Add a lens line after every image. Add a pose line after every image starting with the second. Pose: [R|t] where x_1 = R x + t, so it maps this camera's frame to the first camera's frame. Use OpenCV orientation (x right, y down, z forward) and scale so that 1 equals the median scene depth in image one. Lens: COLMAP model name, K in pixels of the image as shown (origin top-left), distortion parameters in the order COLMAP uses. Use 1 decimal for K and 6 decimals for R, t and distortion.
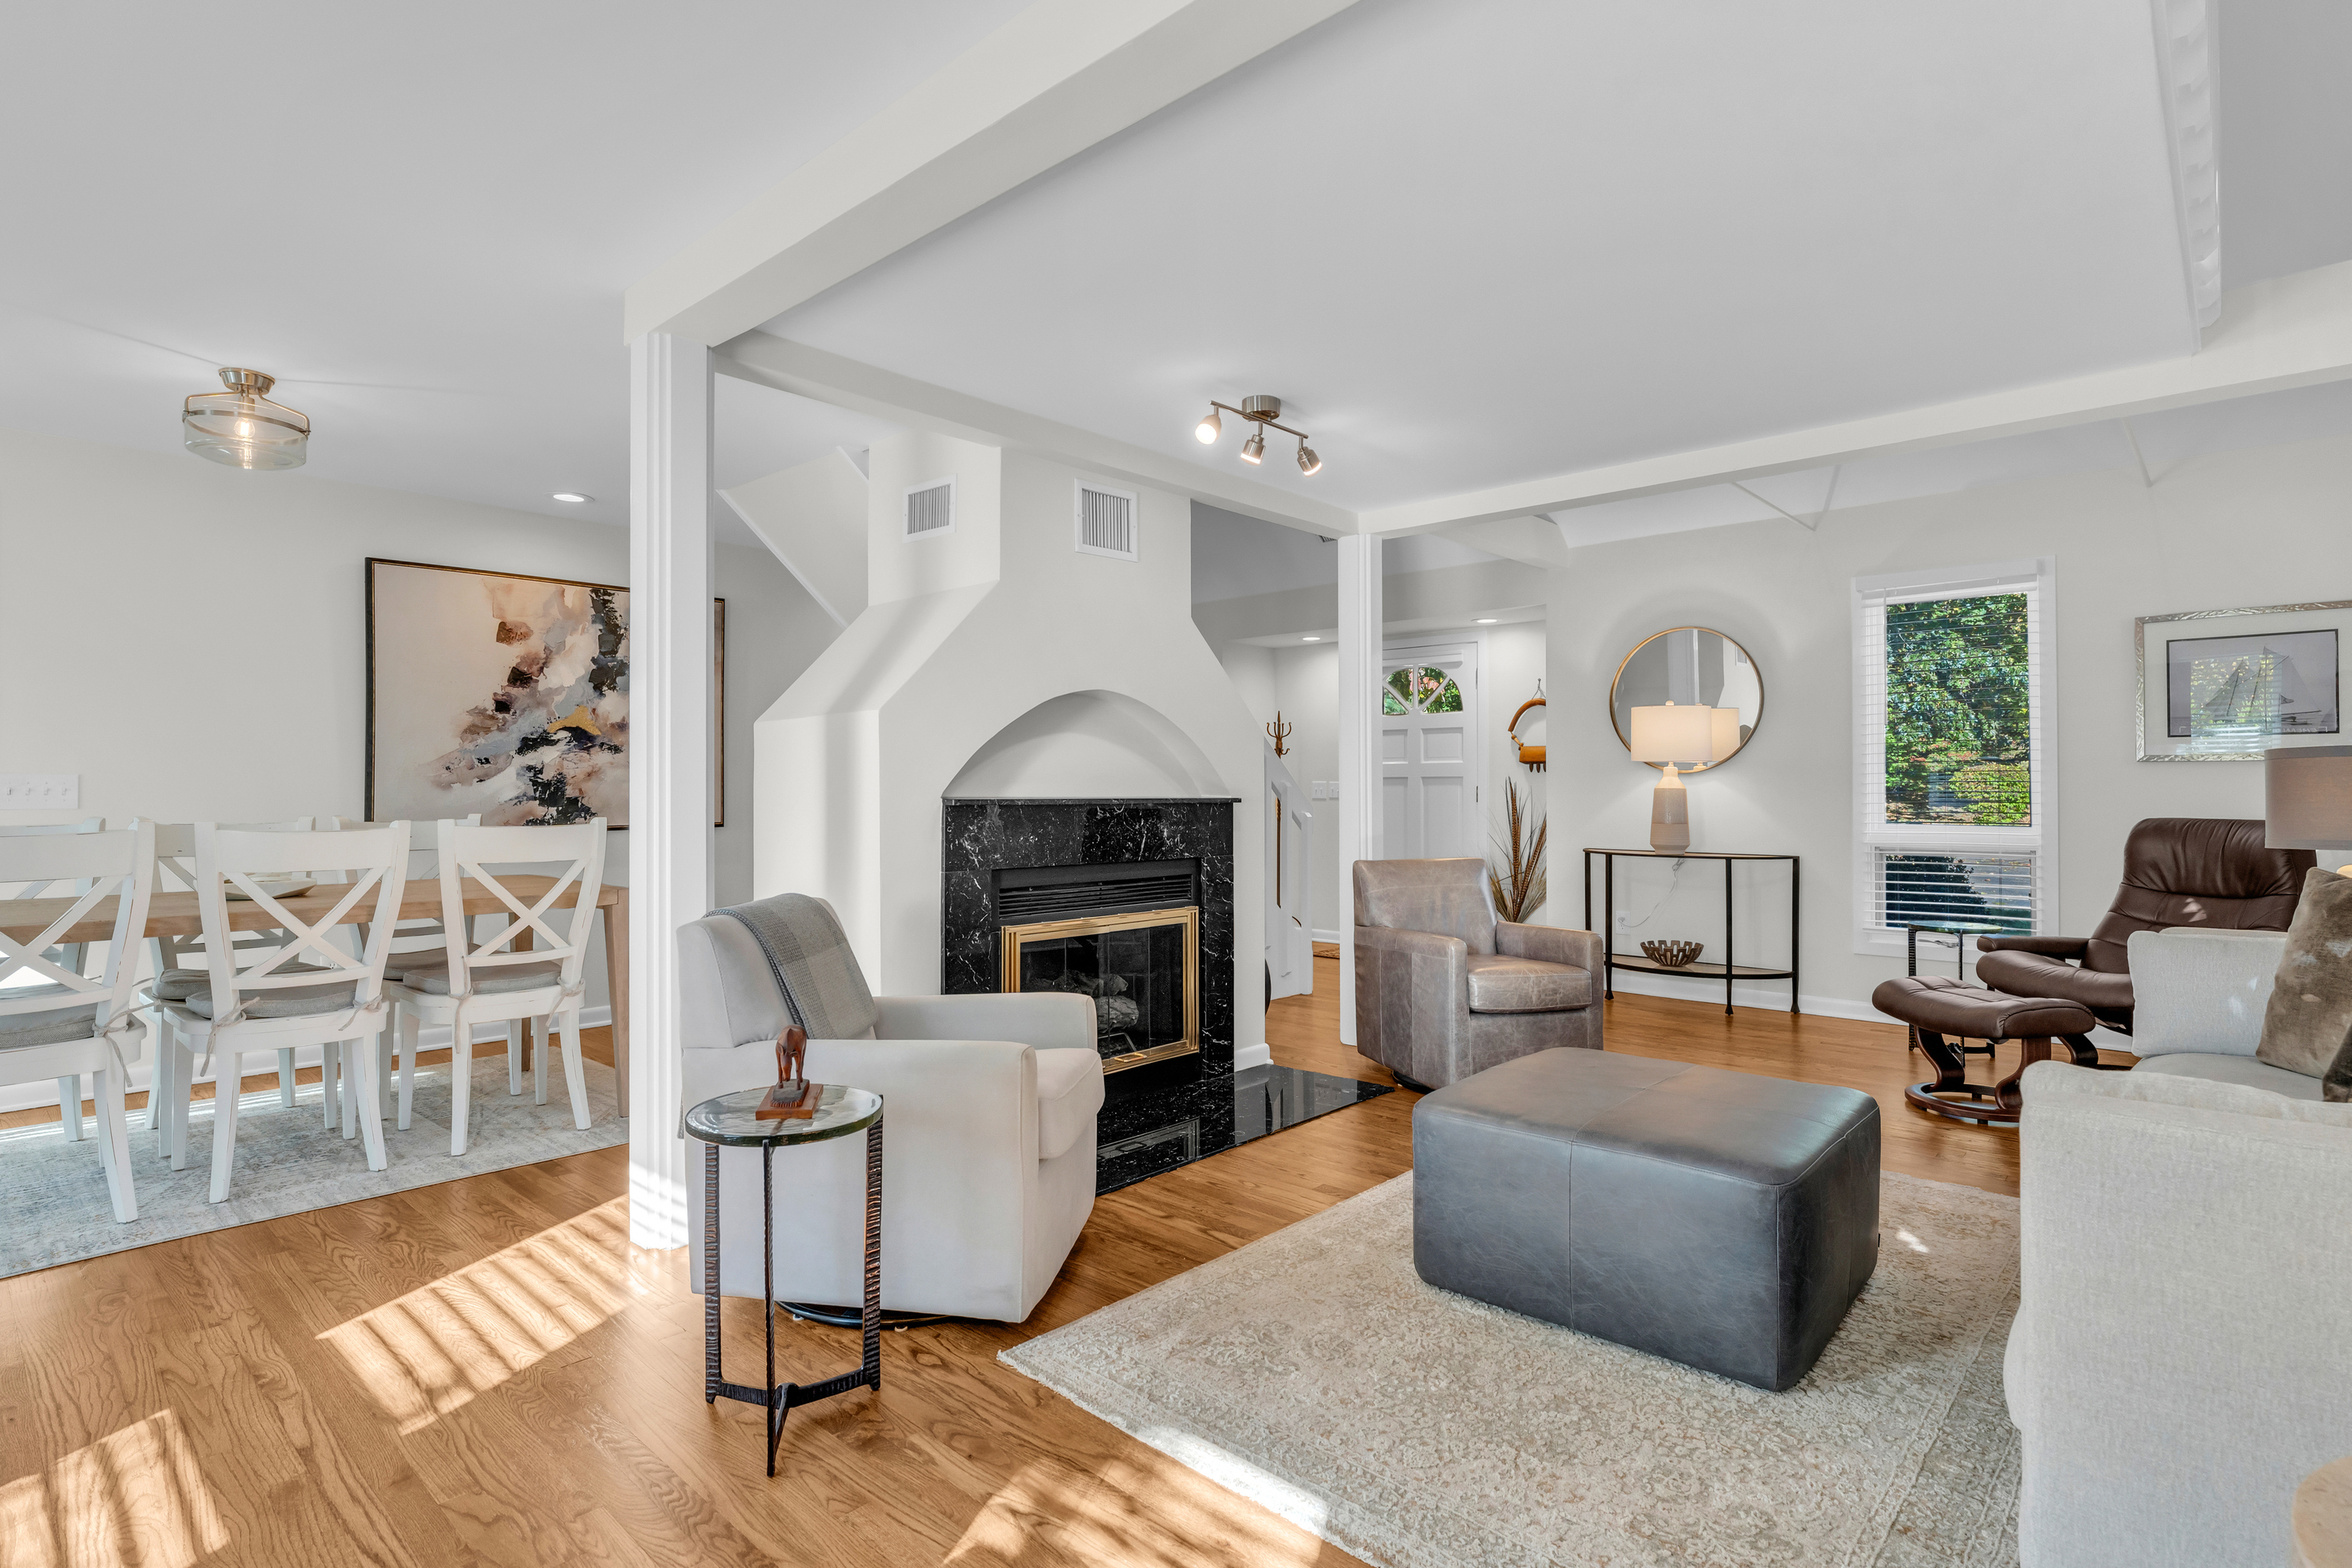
lens RADIAL K [[1186.5, 0, 1176.0], [0, 1186.5, 784.0], [0, 0, 1]] dist [-0.000974, -0.000341]
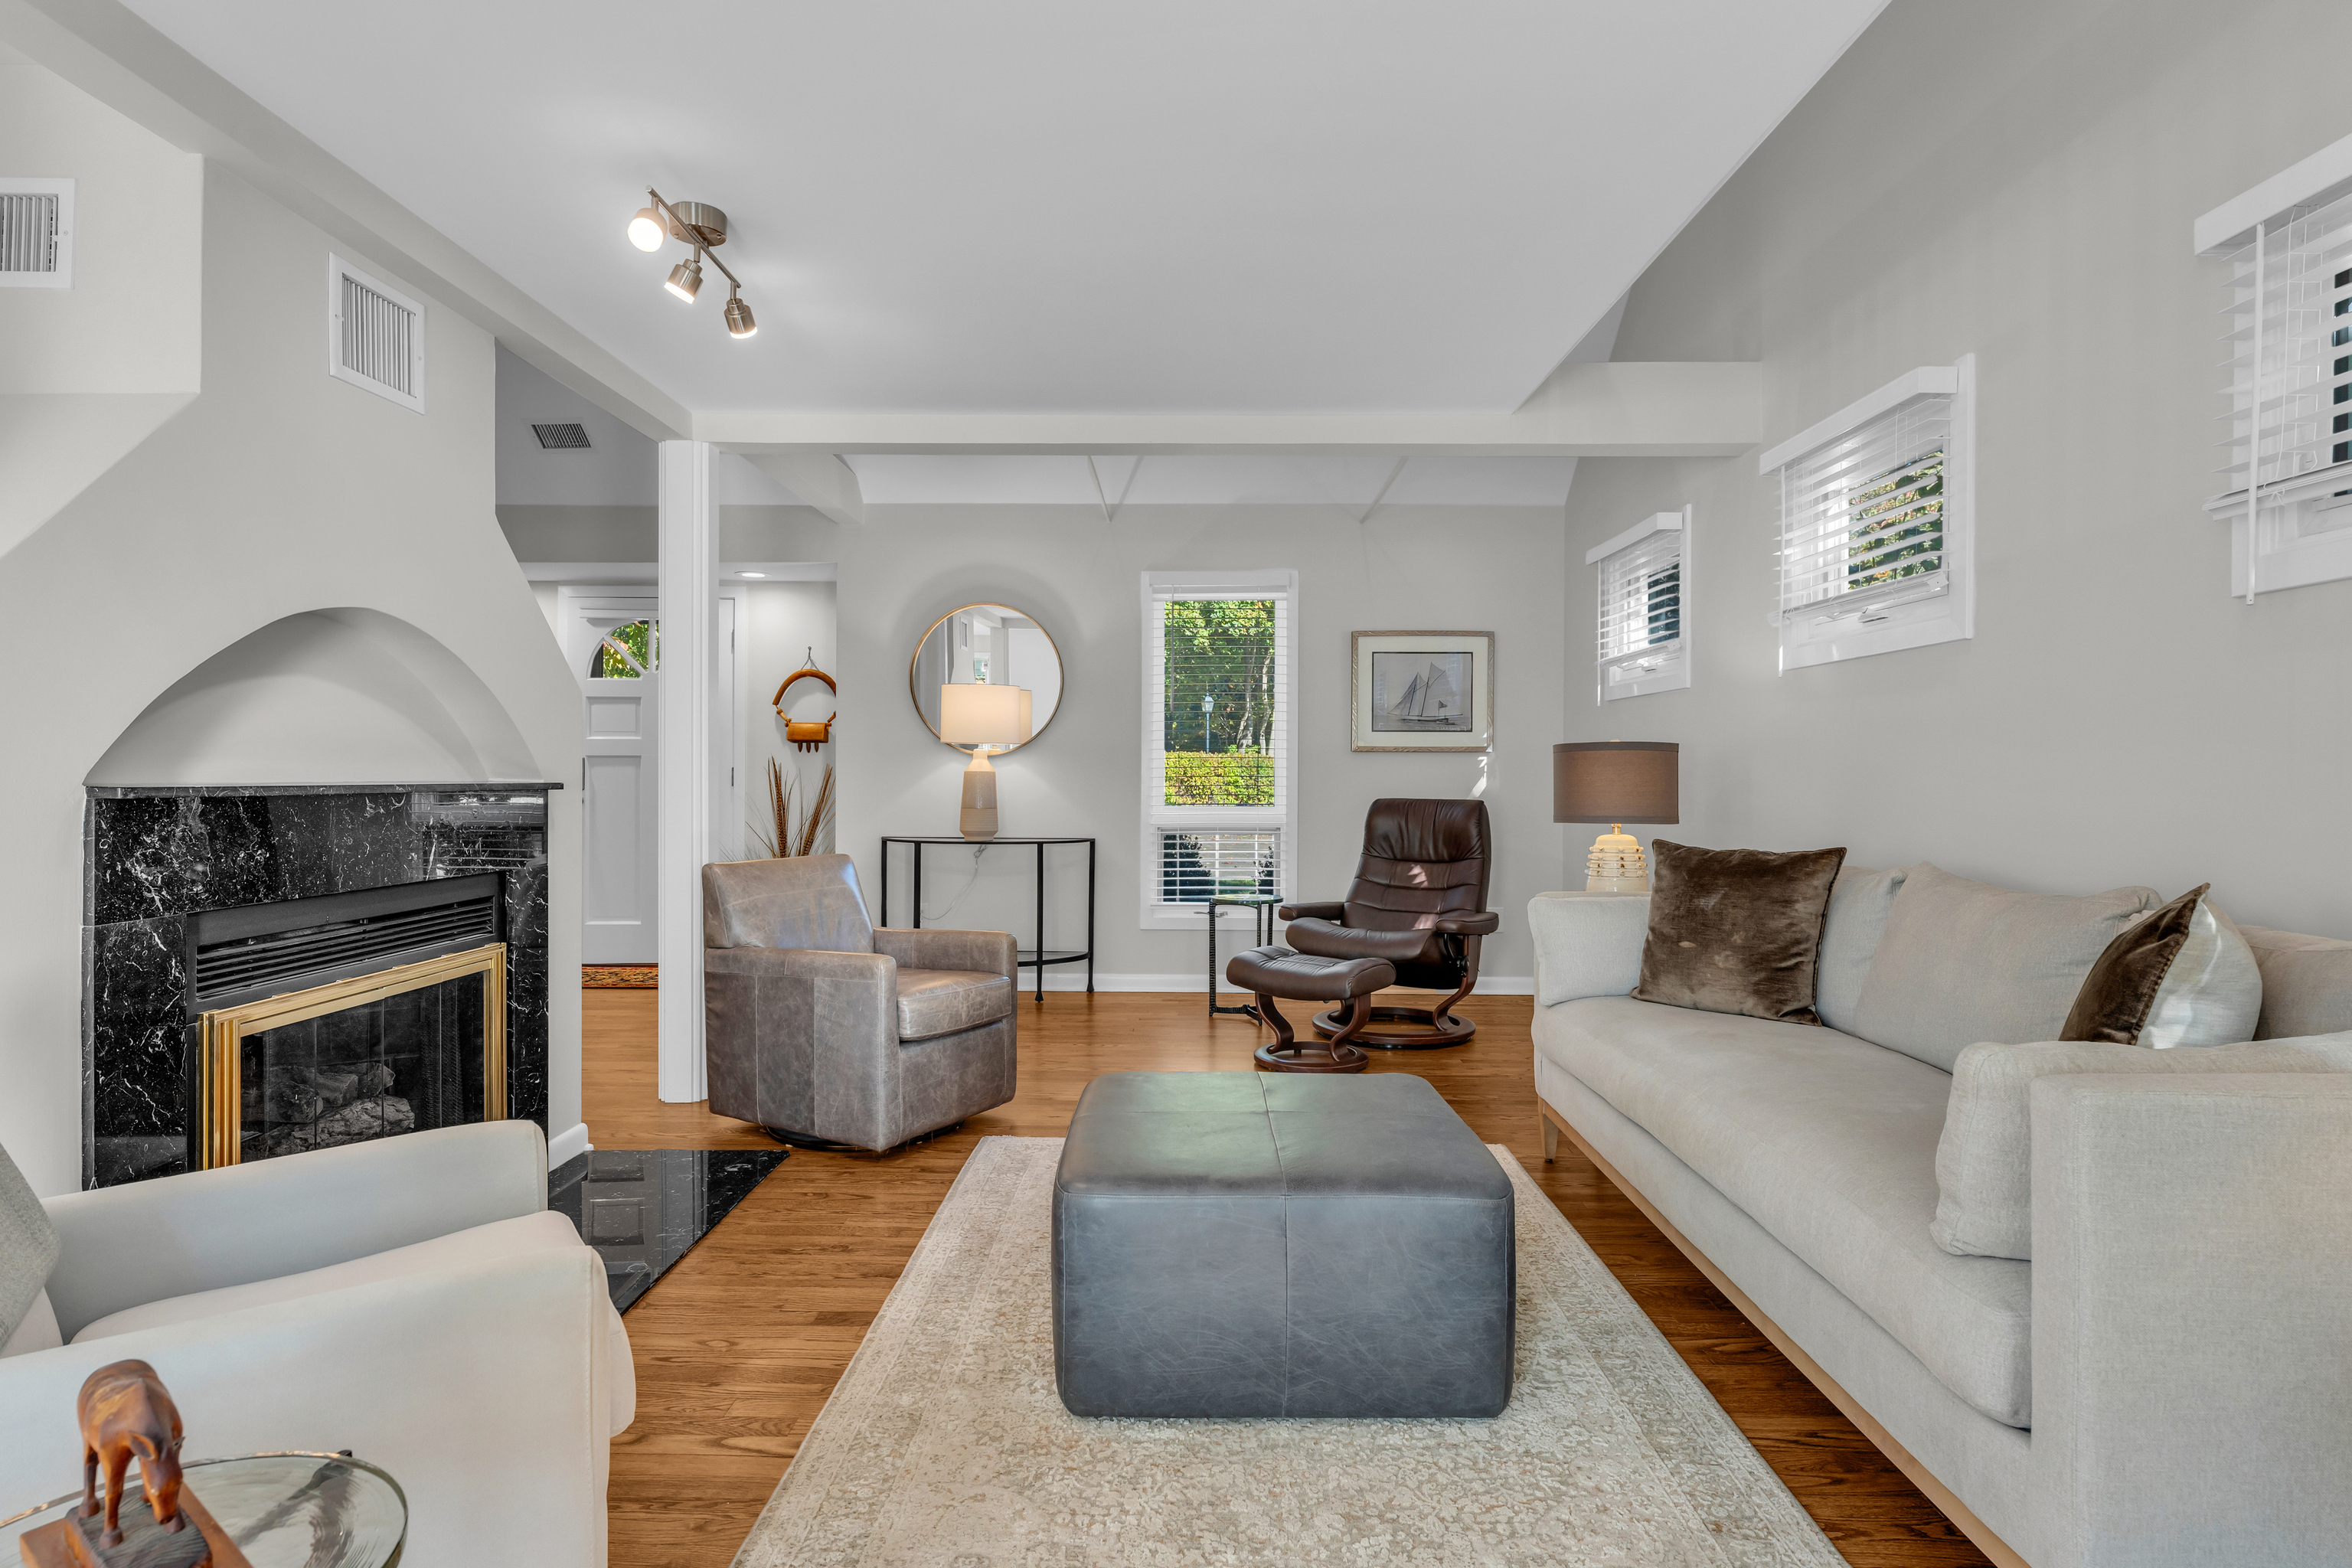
lens RADIAL K [[1217.3, 0, 1180.8], [0, 1217.3, 780.4], [0, 0, 1]] dist [-0.001694, 0.000203]
pose [[0.742829, 0.000075, 0.669481, -0.165778], [-0.008230, 0.999925, 0.009021, 0.000862], [-0.669431, -0.012211, 0.742774, 0.232949]]
